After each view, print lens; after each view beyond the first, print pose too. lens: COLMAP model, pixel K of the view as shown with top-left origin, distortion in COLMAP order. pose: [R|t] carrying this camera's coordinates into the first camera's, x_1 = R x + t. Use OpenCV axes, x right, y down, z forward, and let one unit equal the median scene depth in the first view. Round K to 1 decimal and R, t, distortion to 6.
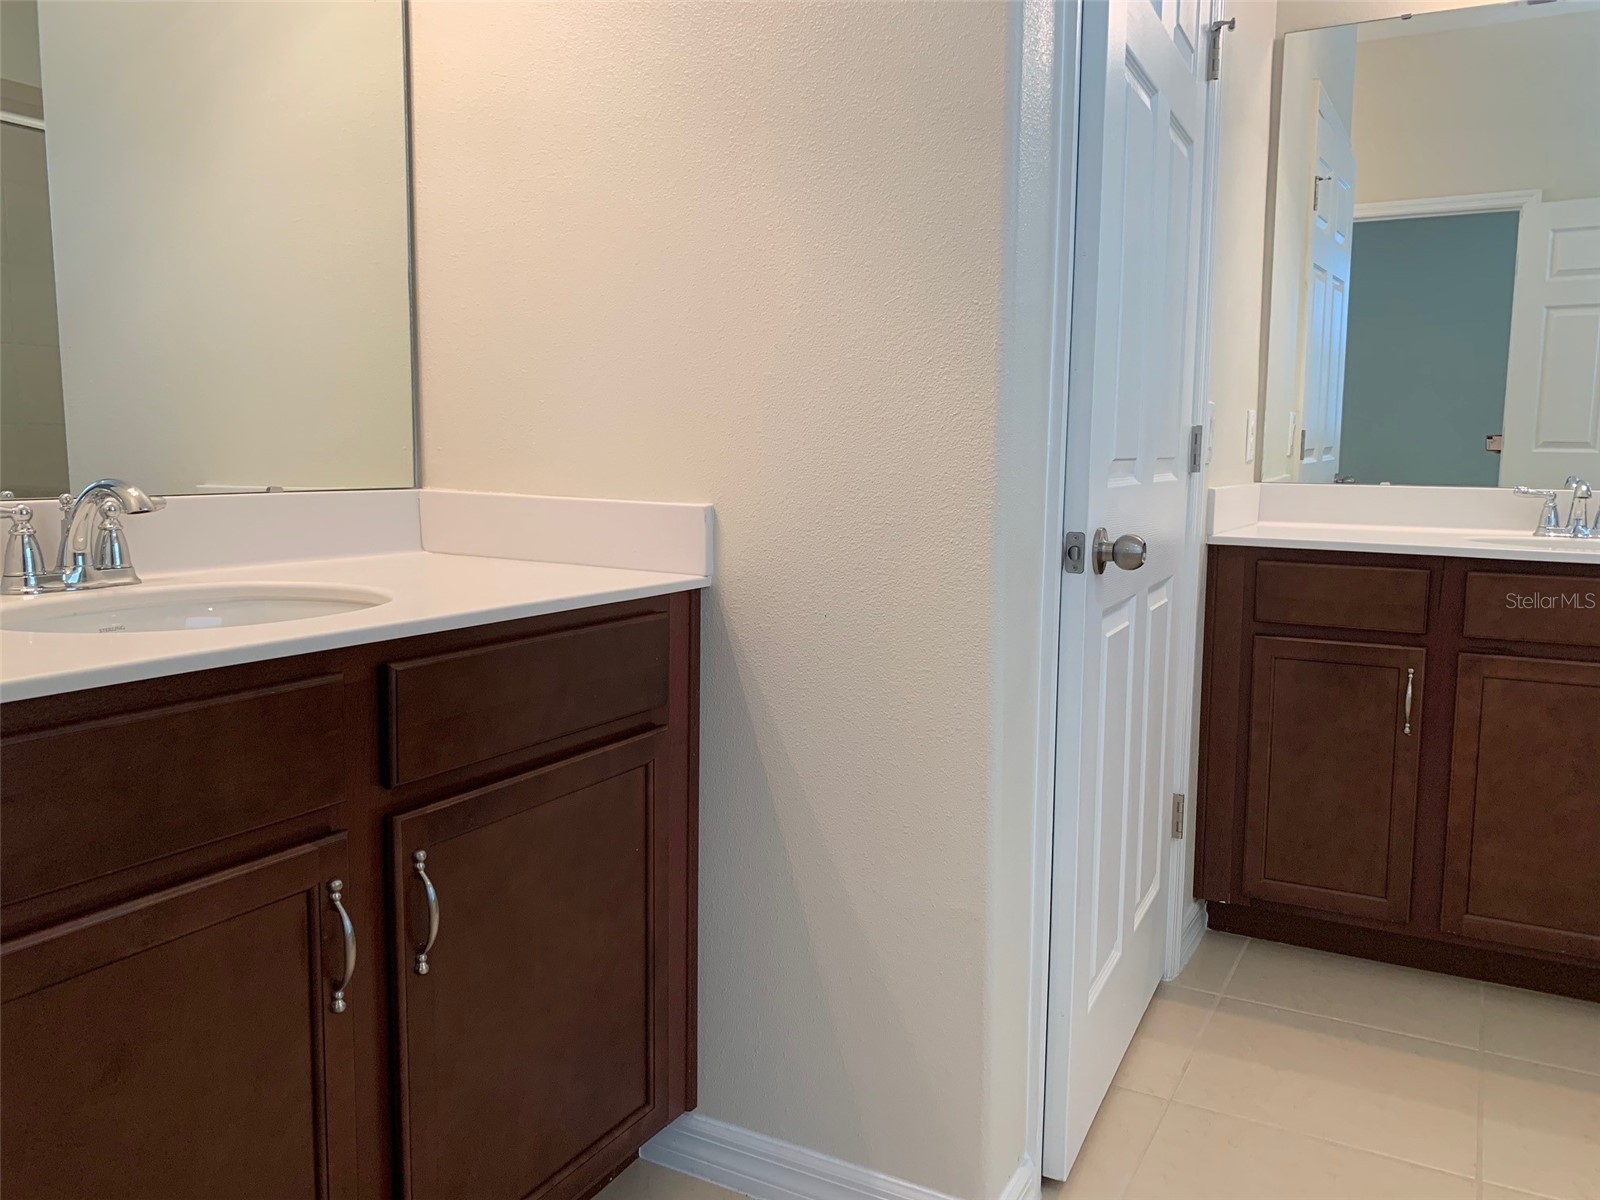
lens RADIAL K [[1227.5, 0, 801.2], [0, 1227.5, 593.5], [0, 0, 1]] dist [0.055275, -0.062137]
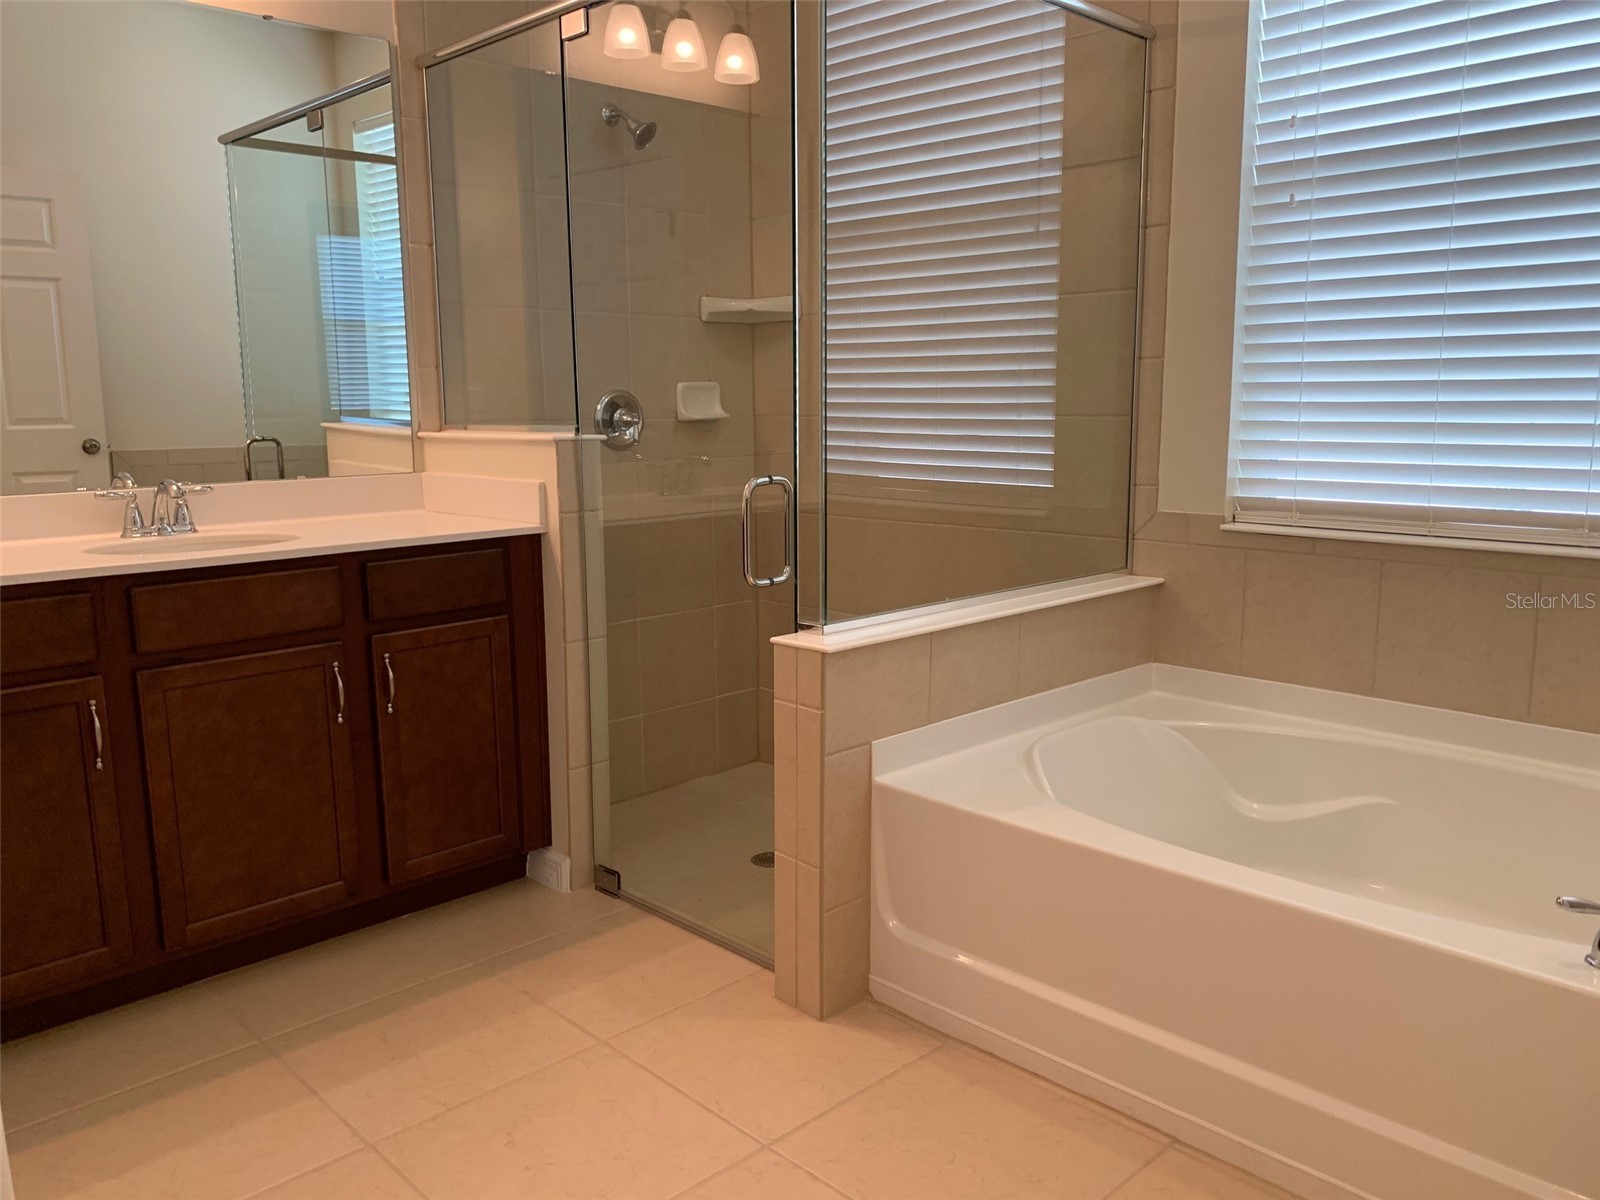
lens RADIAL K [[1227.5, 0, 802.2], [0, 1227.5, 601.9], [0, 0, 1]] dist [0.055275, -0.062137]
pose [[0.270465, -0.172094, 0.947223, -0.229537], [0.122216, 0.982071, 0.143529, -0.079359], [-0.954941, 0.076946, 0.286649, 0.222716]]
